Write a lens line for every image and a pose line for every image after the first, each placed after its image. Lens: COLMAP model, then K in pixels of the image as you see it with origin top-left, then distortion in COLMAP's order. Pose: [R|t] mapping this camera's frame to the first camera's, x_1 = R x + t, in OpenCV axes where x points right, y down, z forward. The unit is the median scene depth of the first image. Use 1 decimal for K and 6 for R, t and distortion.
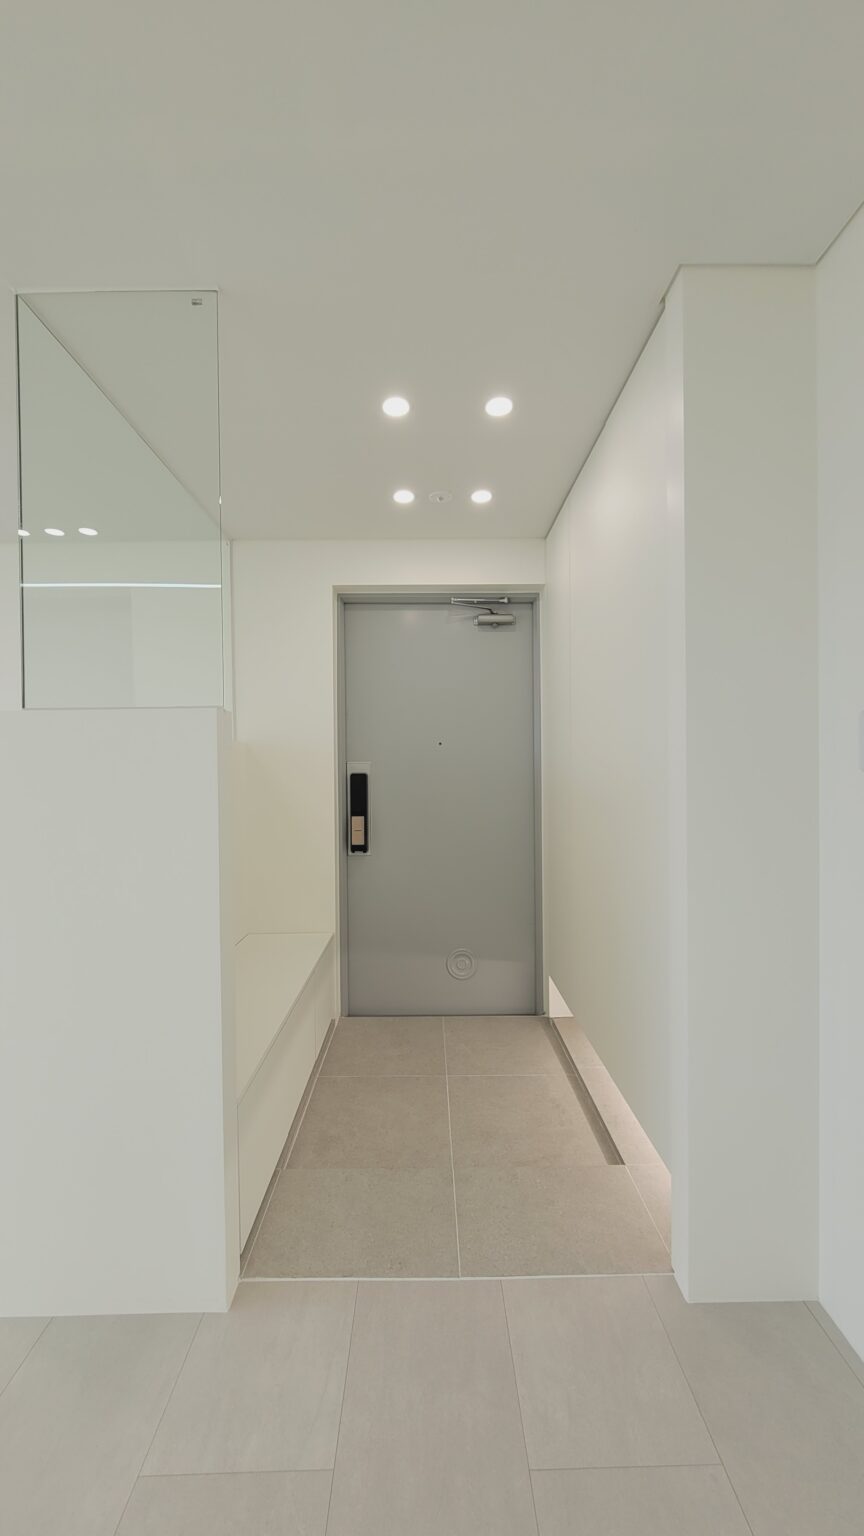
lens RADIAL K [[631.2, 0, 432.0], [0, 631.2, 768.0], [0, 0, 1]] dist [-0.010420, -0.000039]
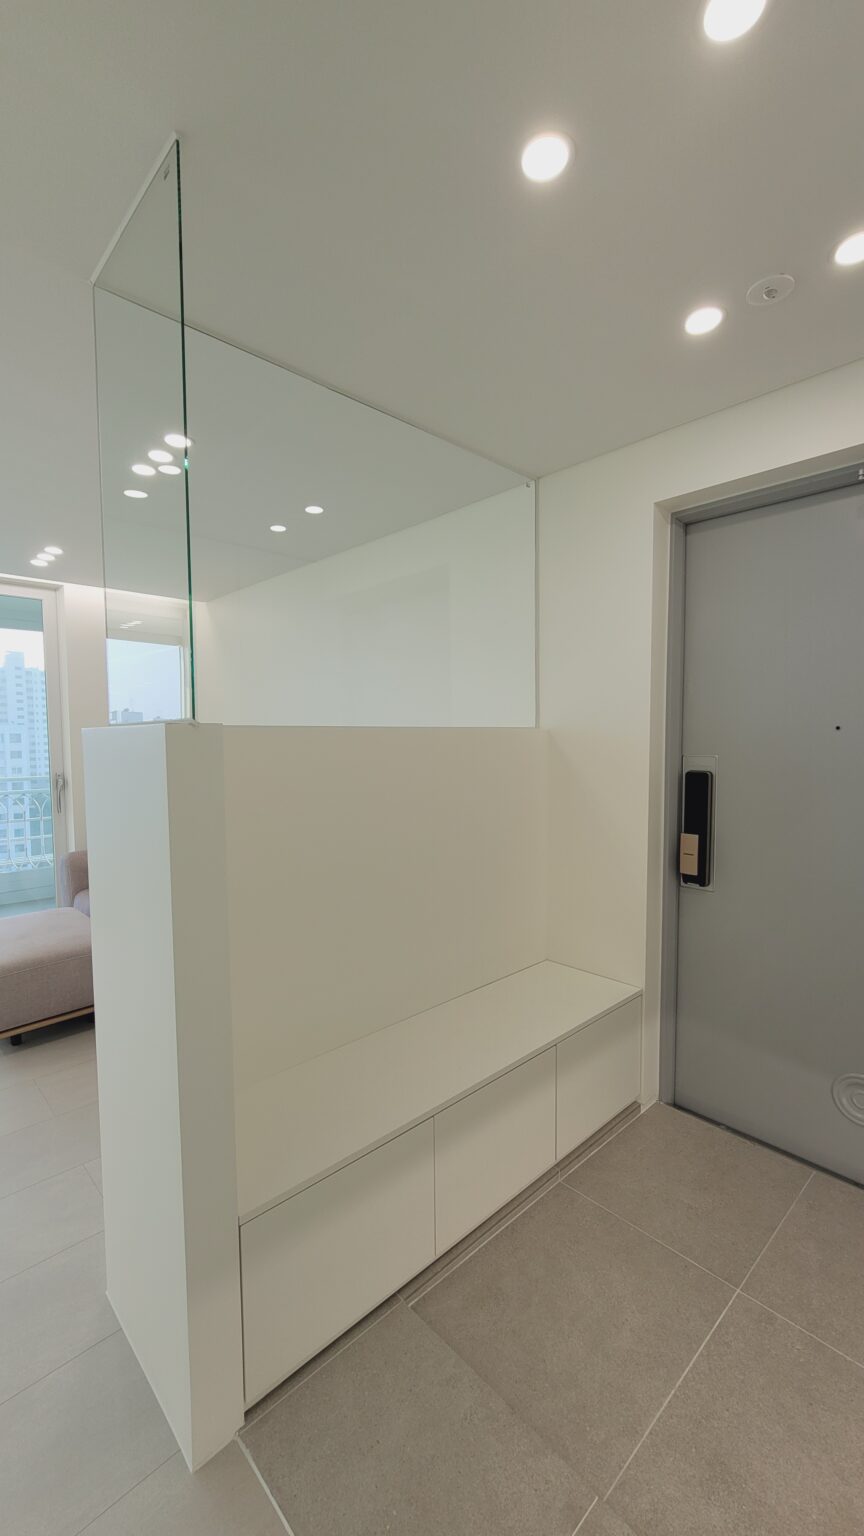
lens RADIAL K [[631.2, 0, 432.0], [0, 631.2, 768.0], [0, 0, 1]] dist [-0.010420, -0.000039]
pose [[0.679467, 0.047420, -0.732172, 0.192750], [0.001890, 0.997793, 0.066378, -0.042354], [0.733704, -0.046486, 0.677877, 0.322339]]
